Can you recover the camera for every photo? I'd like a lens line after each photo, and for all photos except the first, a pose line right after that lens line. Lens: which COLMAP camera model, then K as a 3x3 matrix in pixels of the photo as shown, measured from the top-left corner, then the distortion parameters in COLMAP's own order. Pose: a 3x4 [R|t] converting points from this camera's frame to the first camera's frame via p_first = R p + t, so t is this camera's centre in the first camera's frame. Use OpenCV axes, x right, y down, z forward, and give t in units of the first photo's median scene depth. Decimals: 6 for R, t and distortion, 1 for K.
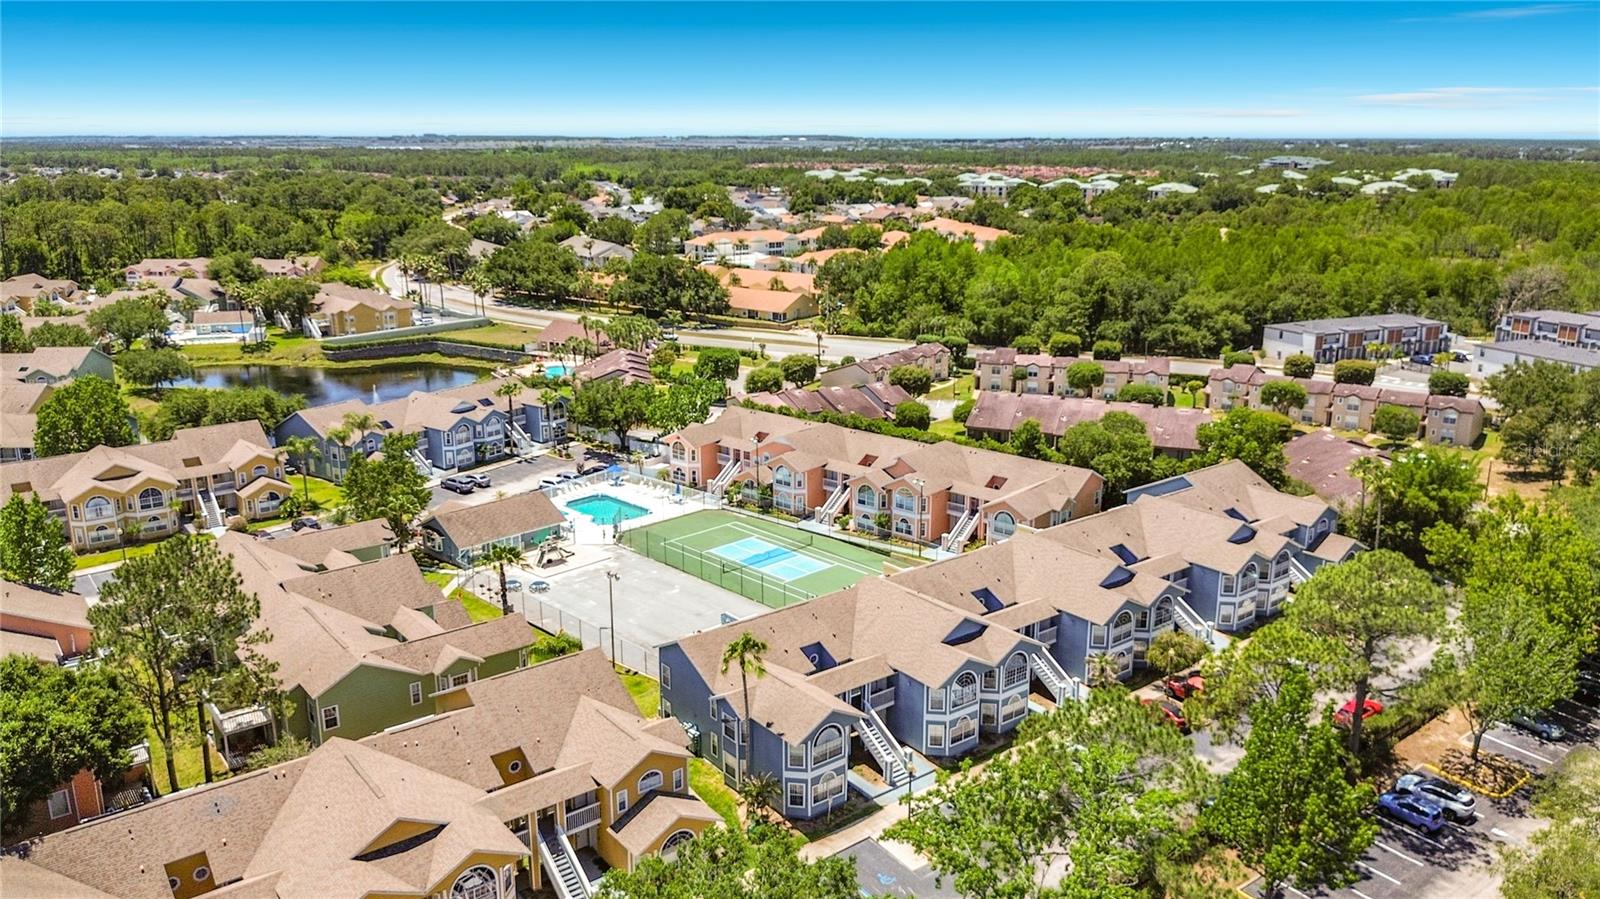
lens RADIAL K [[1165.0, 0, 792.4], [0, 1165.0, 459.0], [0, 0, 1]] dist [0.056554, -0.097916]
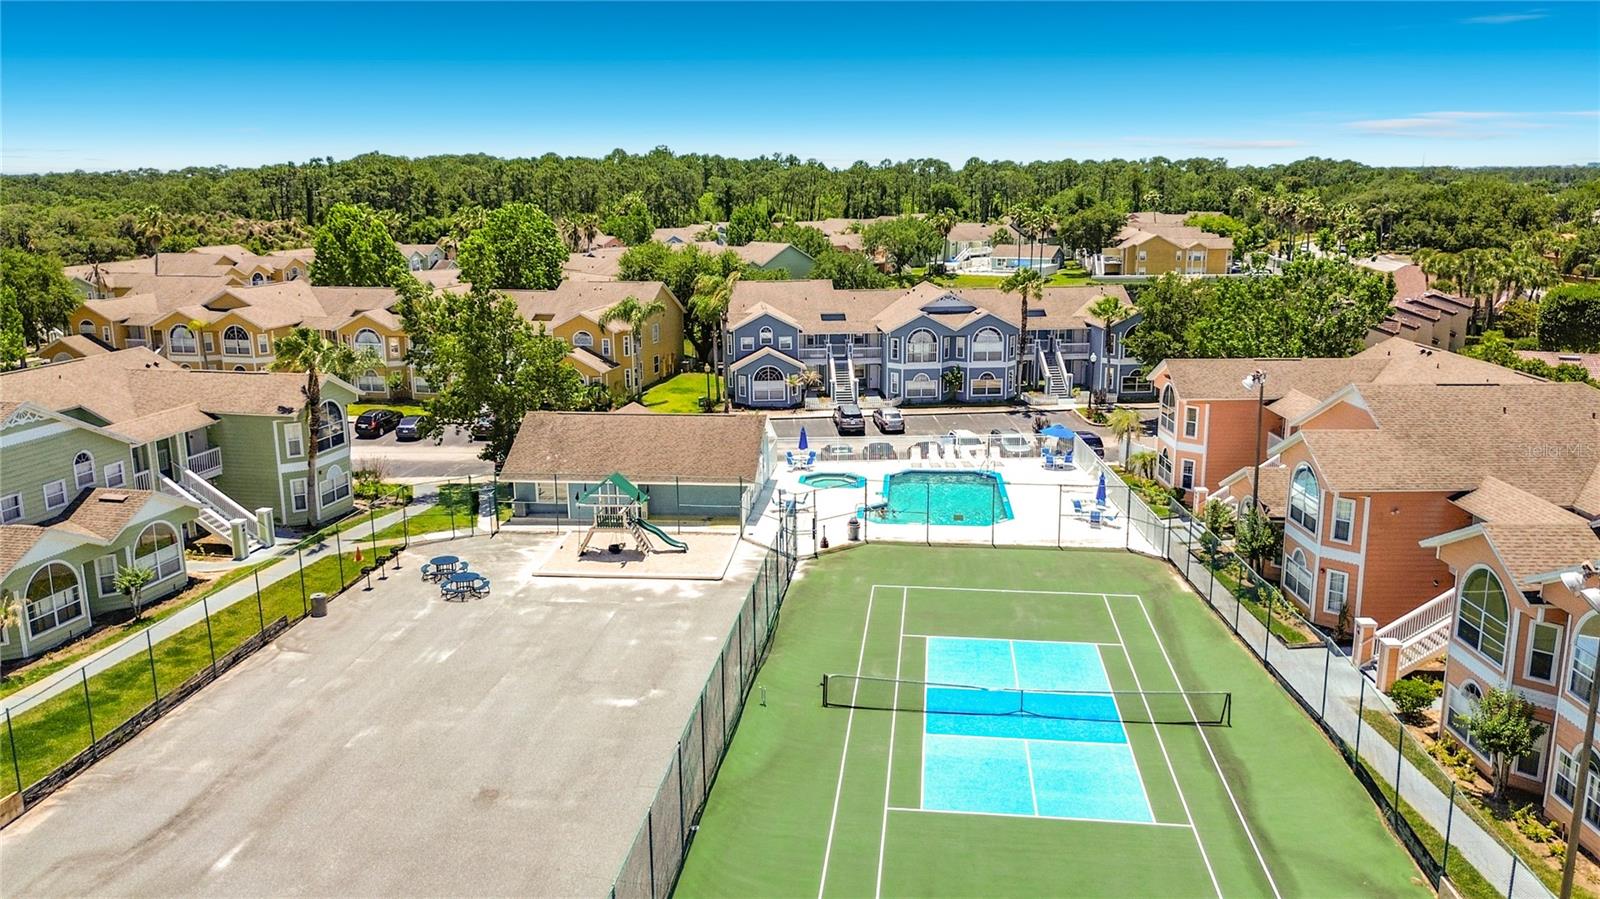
lens RADIAL K [[1173.3, 0, 797.7], [0, 1173.3, 448.5], [0, 0, 1]] dist [0.048255, -0.084225]
pose [[0.638608, 0.169249, -0.750690, 0.116611], [-0.197464, 0.978892, 0.052717, 0.009521], [0.743766, 0.114569, 0.658548, 0.544041]]
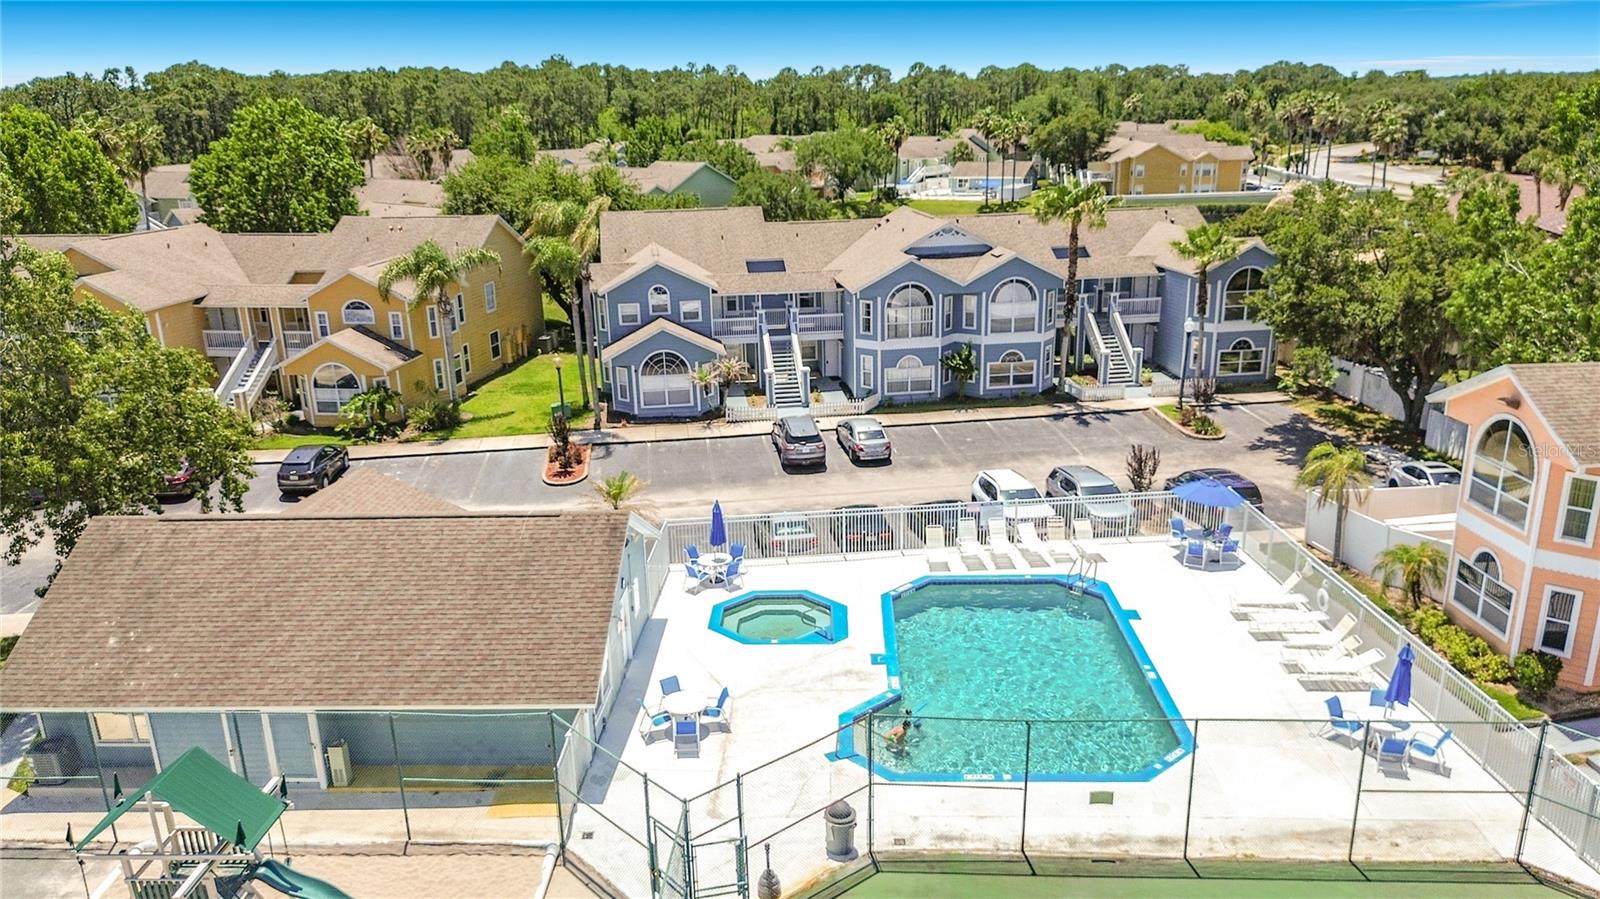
lens RADIAL K [[1198.4, 0, 797.5], [0, 1198.4, 491.9], [0, 0, 1]] dist [0.048312, -0.073428]
pose [[0.684665, 0.211760, -0.697417, -0.033224], [-0.171382, 0.976809, 0.128345, -0.007856], [0.708422, 0.031651, 0.705079, 0.674623]]
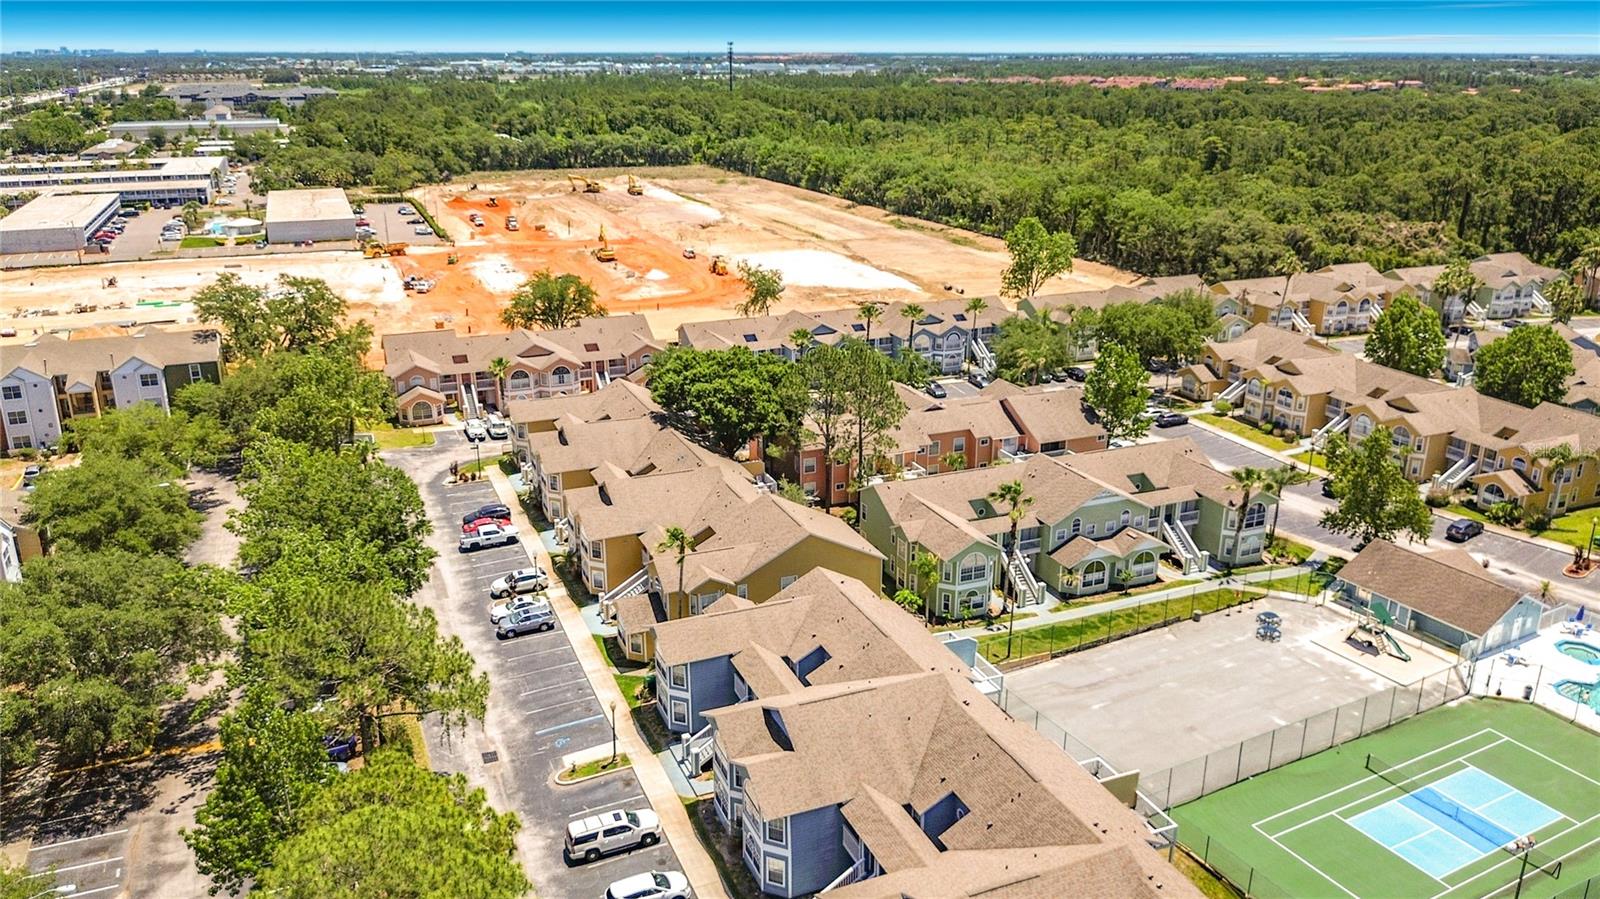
lens RADIAL K [[1173.3, 0, 797.7], [0, 1173.3, 448.5], [0, 0, 1]] dist [0.048255, -0.084225]
pose [[-0.258627, 0.308605, -0.915355, 0.397641], [-0.258190, 0.891035, 0.373356, -0.155939], [0.930833, 0.332895, -0.150767, 0.524188]]
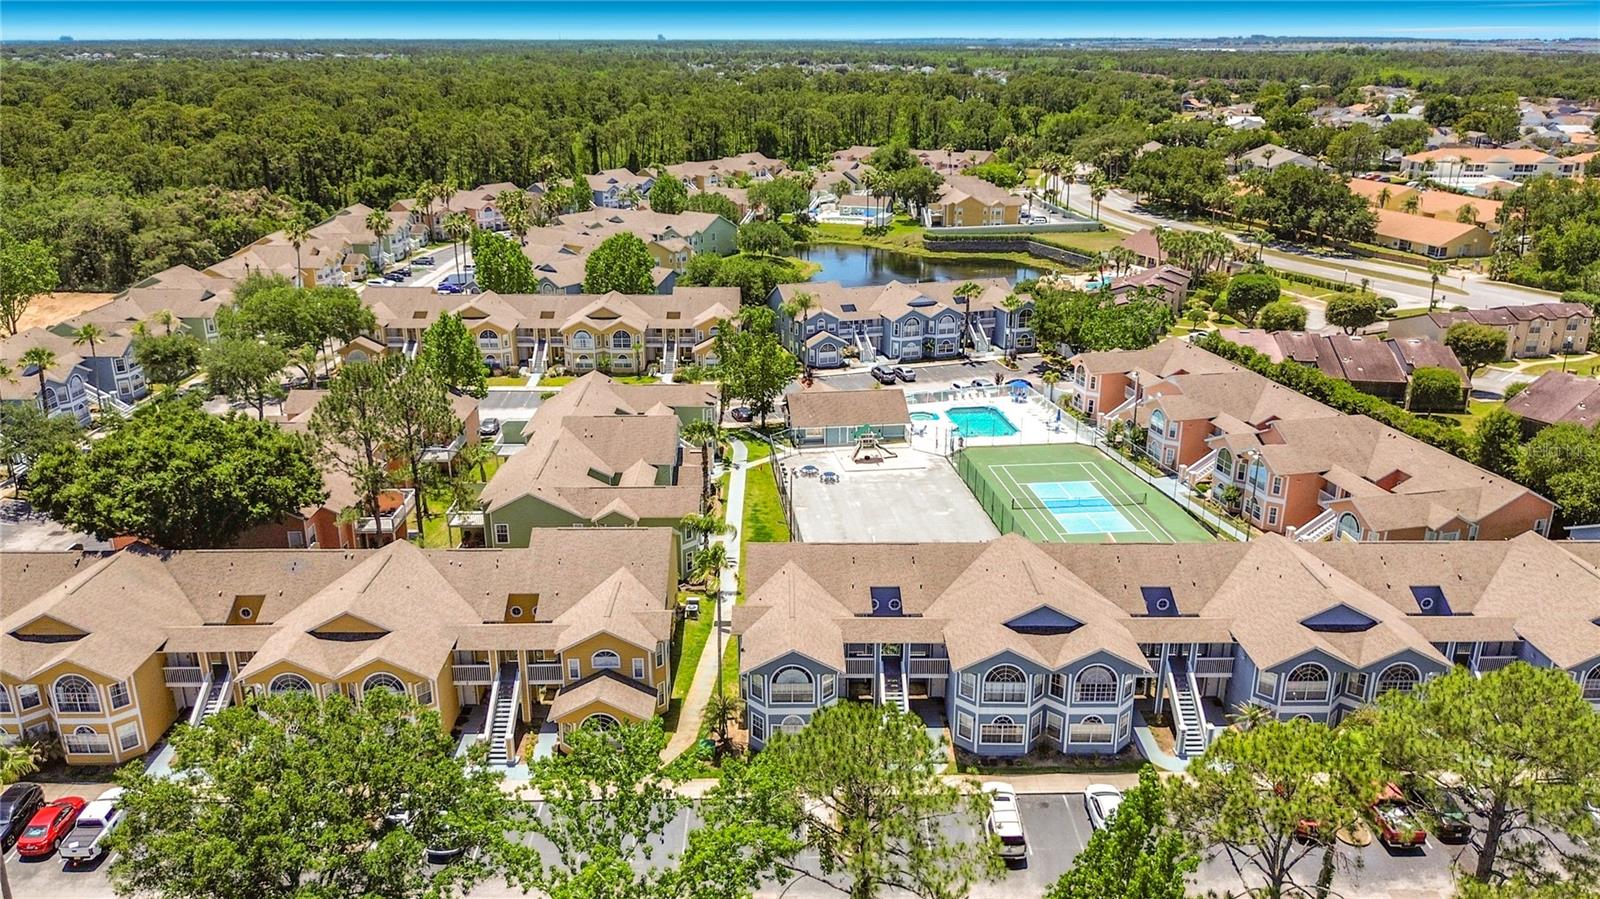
lens RADIAL K [[1165.0, 0, 792.4], [0, 1165.0, 459.0], [0, 0, 1]] dist [0.056554, -0.097916]
pose [[0.794927, 0.204934, -0.571045, 0.222091], [-0.161230, 0.978737, 0.126803, -0.019591], [0.584890, -0.008730, 0.811066, 0.113312]]
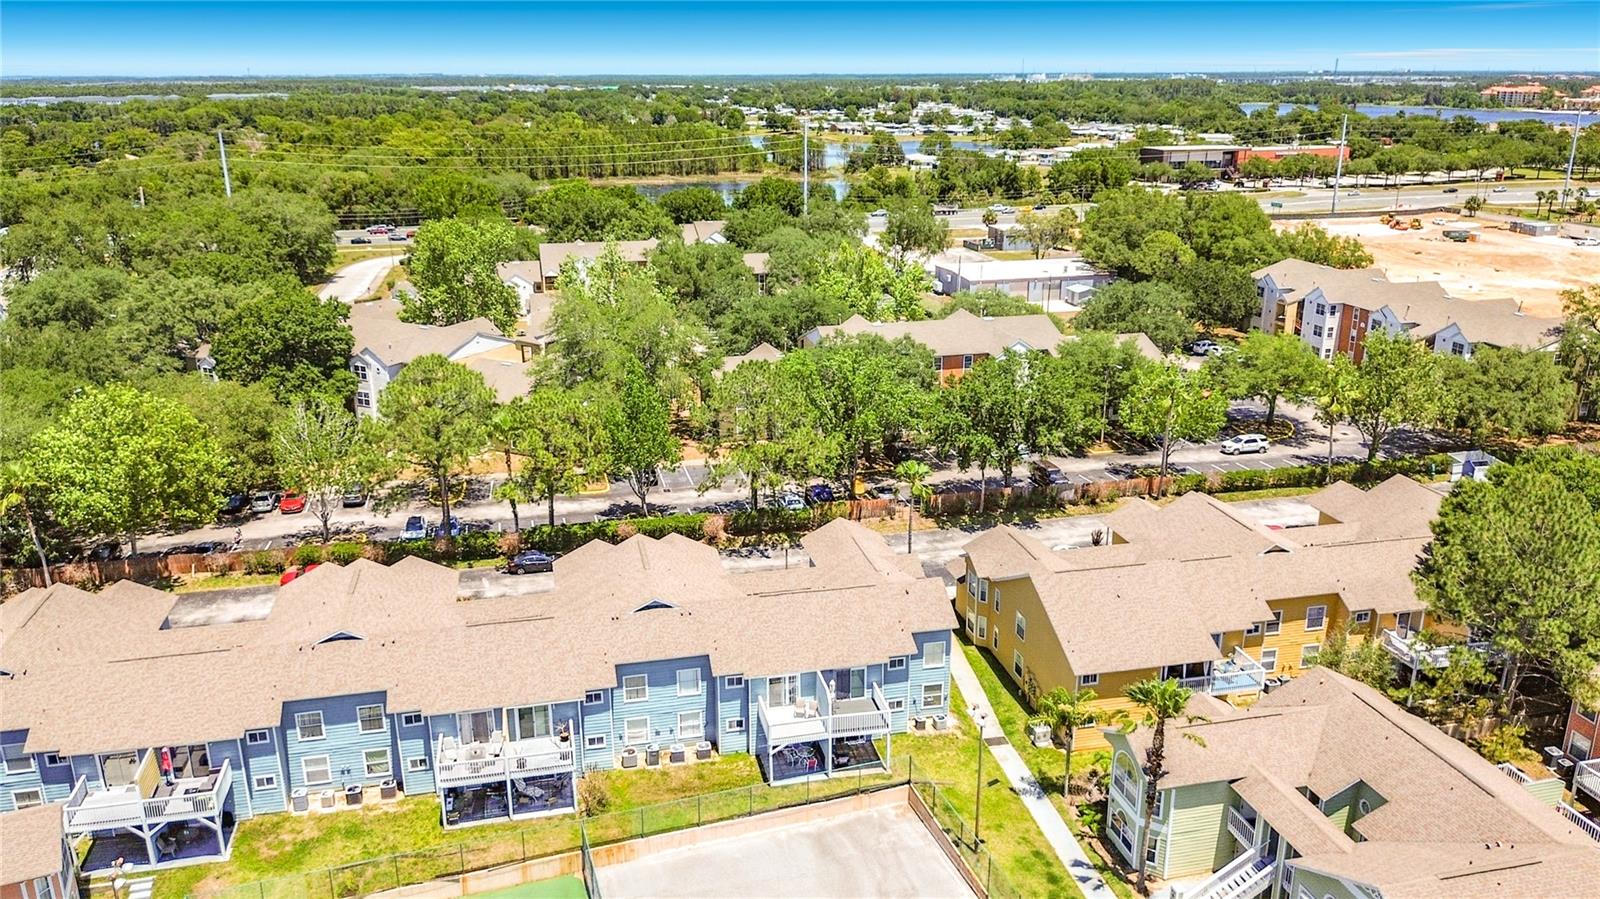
lens RADIAL K [[1191.2, 0, 800.0], [0, 1191.2, 449.5], [0, 0, 1]] dist [0.050117, -0.094300]
pose [[-0.909157, -0.124706, 0.397343, -0.167107], [0.113401, 0.843925, 0.524338, -0.199895], [-0.400716, 0.521765, -0.753119, 0.797704]]
